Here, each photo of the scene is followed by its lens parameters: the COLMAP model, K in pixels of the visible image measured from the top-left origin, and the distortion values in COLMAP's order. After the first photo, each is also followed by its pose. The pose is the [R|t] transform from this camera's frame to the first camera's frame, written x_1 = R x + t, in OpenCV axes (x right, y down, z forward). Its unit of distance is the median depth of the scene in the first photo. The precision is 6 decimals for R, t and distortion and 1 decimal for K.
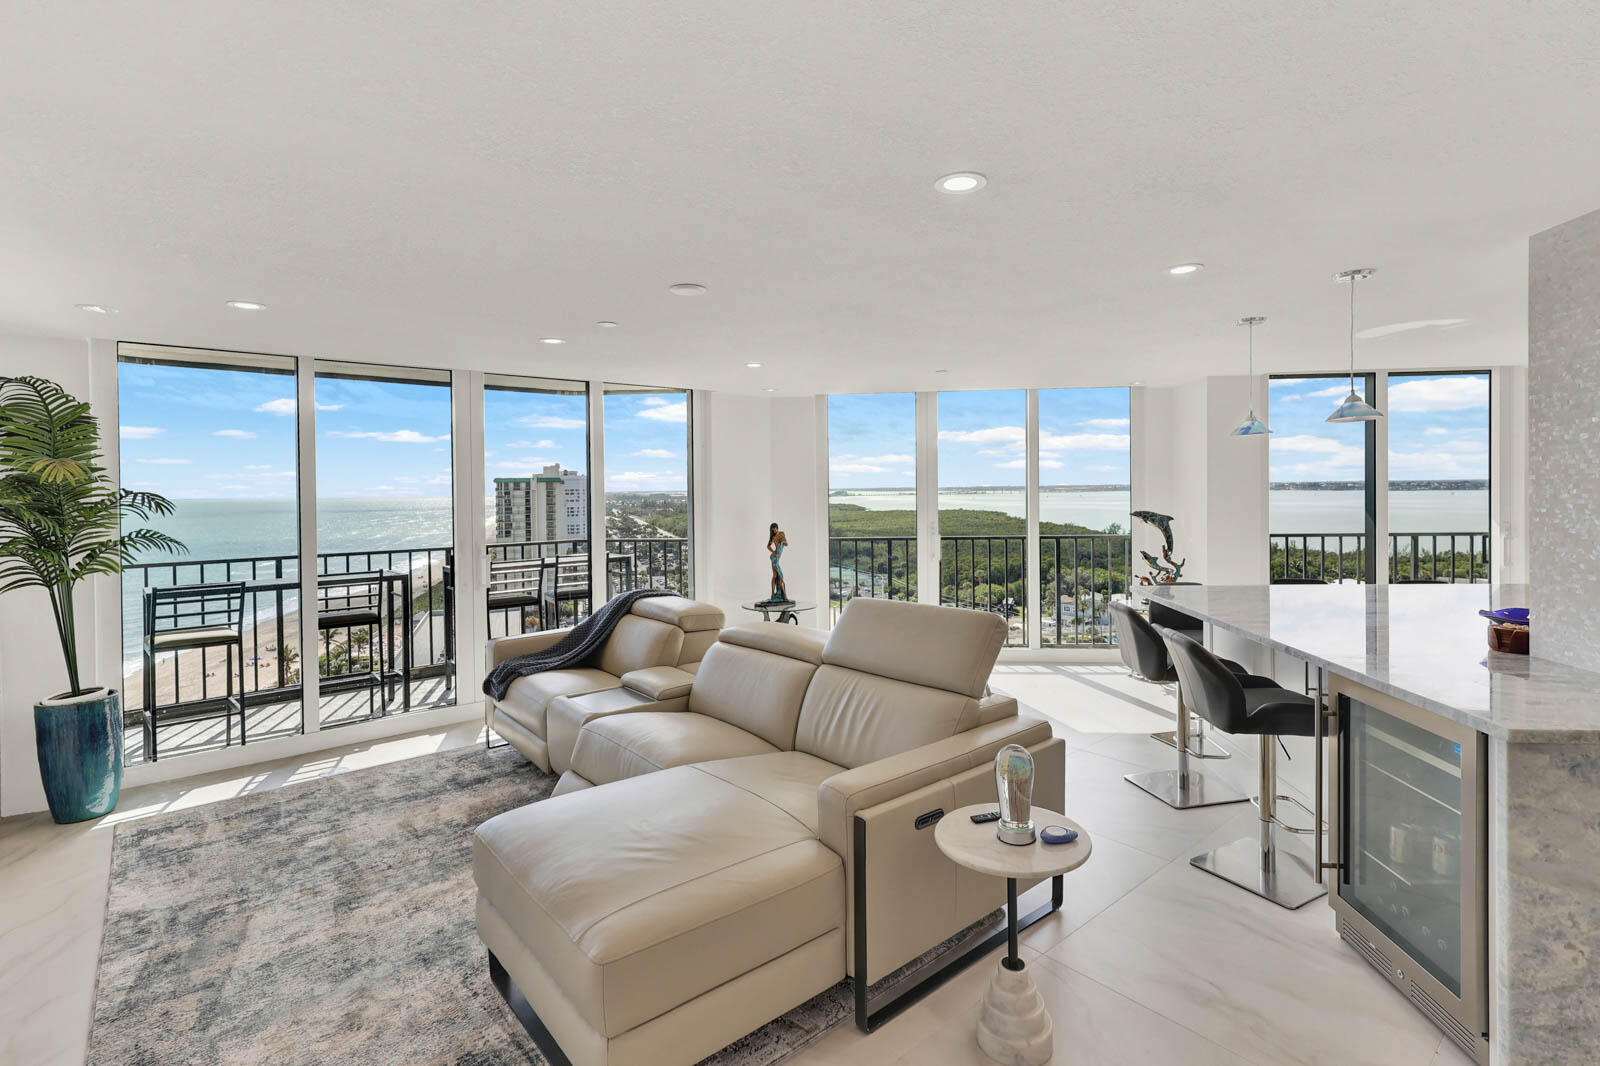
lens RADIAL K [[754.1, 0, 801.1], [0, 754.1, 494.6], [0, 0, 1]] dist [-0.000906, 0.000062]
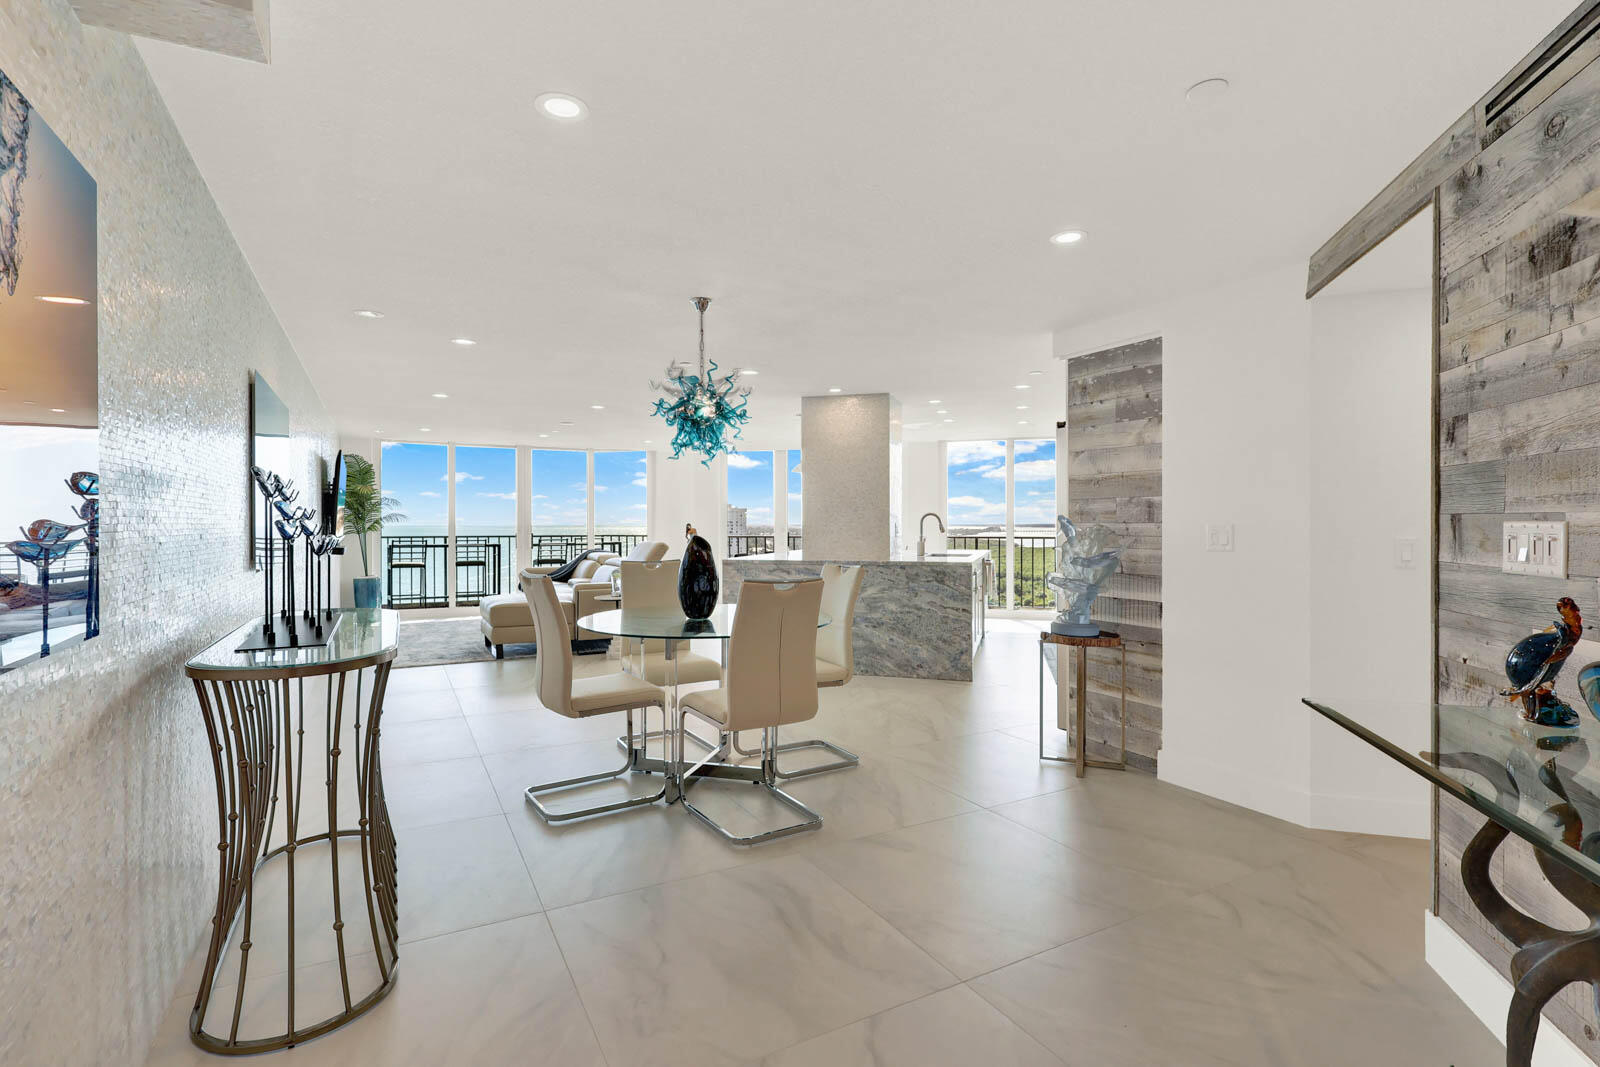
lens RADIAL K [[722.7, 0, 837.5], [0, 722.7, 526.2], [0, 0, 1]] dist [-0.000888, -0.000041]
pose [[0.989599, 0.015421, -0.143025, 0.845204], [-0.016047, 0.999866, -0.003223, 0.061920], [0.142956, 0.005485, 0.989714, -1.041951]]
